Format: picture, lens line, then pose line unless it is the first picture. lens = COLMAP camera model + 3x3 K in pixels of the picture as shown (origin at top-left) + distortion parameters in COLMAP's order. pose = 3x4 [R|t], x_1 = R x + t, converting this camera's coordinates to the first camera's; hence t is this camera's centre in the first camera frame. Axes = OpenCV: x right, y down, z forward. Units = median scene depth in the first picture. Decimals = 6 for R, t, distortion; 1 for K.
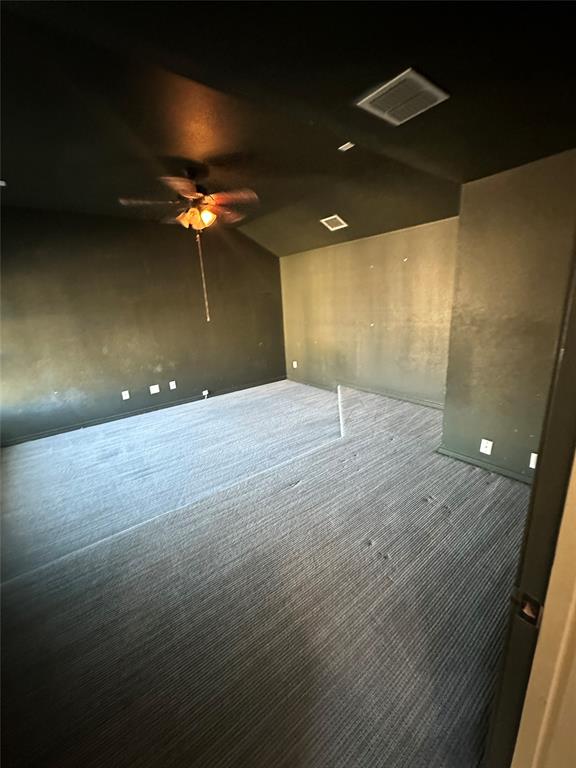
lens RADIAL K [[306.5, 0, 285.7], [0, 306.5, 385.2], [0, 0, 1]] dist [0.001590, 0.000260]
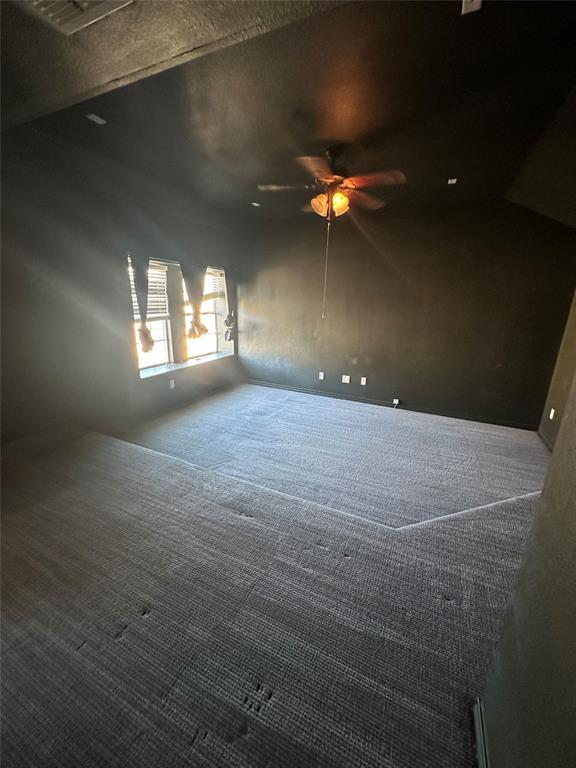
lens RADIAL K [[306.5, 0, 287.4], [0, 306.5, 380.7], [0, 0, 1]] dist [0.001590, 0.000260]
pose [[0.453999, 0.295837, -0.840456, 0.411680], [-0.289451, 0.941078, 0.174900, -0.123887], [0.842676, 0.163866, 0.512879, 0.367508]]
